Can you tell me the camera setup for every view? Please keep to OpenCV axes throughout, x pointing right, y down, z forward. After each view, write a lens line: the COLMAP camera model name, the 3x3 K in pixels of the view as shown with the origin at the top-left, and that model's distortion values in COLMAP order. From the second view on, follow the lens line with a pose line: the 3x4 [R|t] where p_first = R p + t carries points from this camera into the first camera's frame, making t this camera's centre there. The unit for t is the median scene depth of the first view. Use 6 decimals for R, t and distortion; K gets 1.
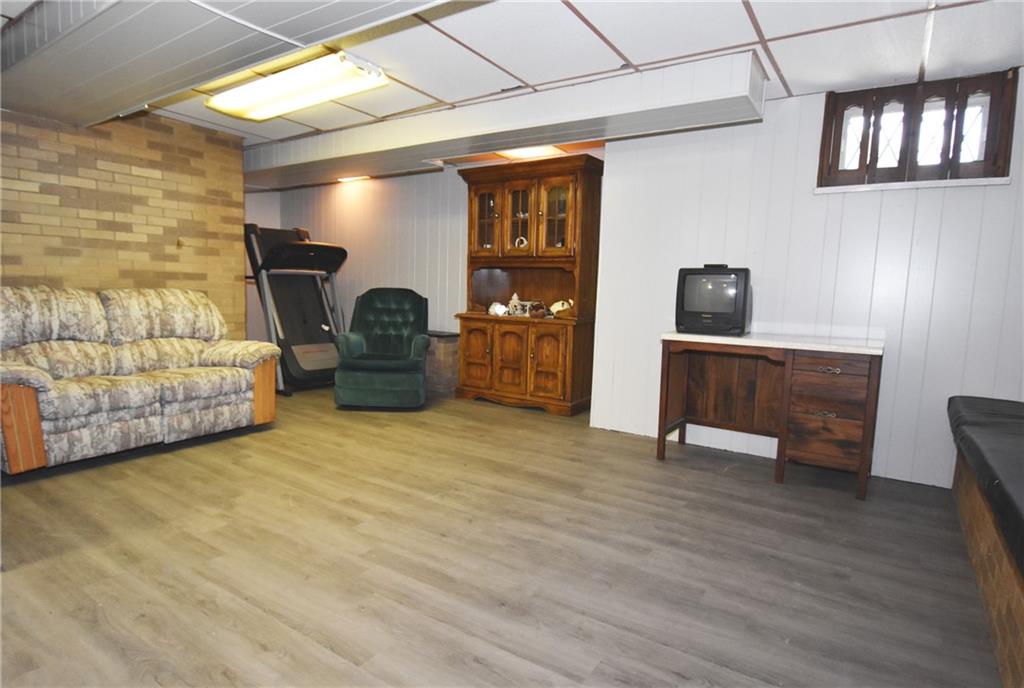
lens RADIAL K [[555.8, 0, 512.1], [0, 555.8, 346.4], [0, 0, 1]] dist [0.008125, -0.003462]
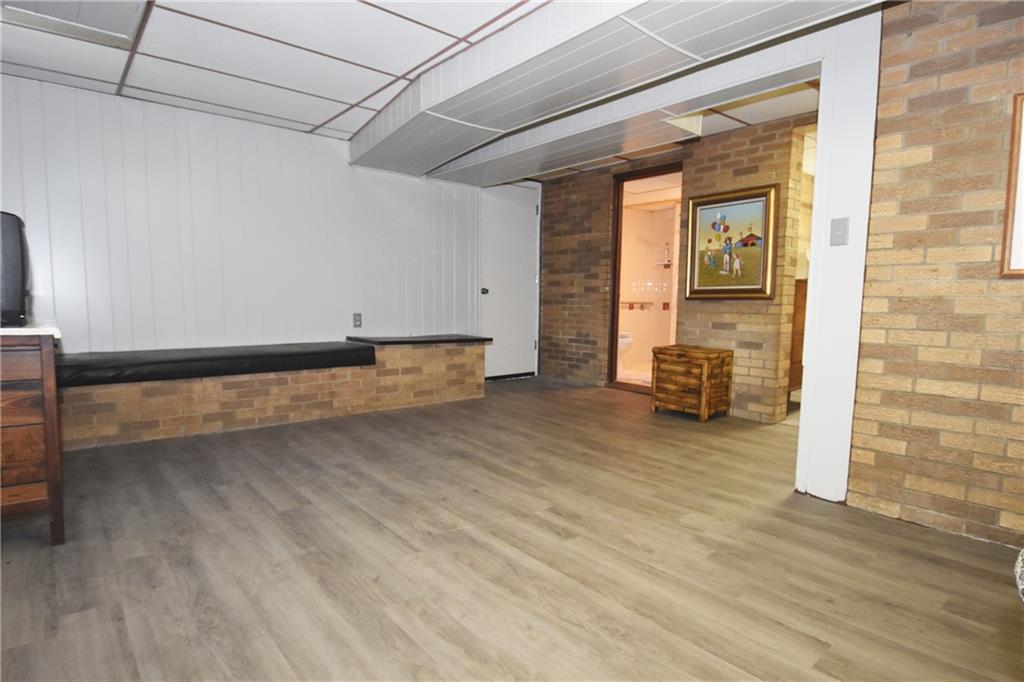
lens RADIAL K [[555.8, 0, 510.4], [0, 555.8, 342.7], [0, 0, 1]] dist [0.008125, -0.003462]
pose [[-0.959806, -0.065756, 0.272854, -0.431181], [-0.014726, 0.982627, 0.185005, -0.153218], [-0.280279, 0.173551, -0.944100, 1.788623]]
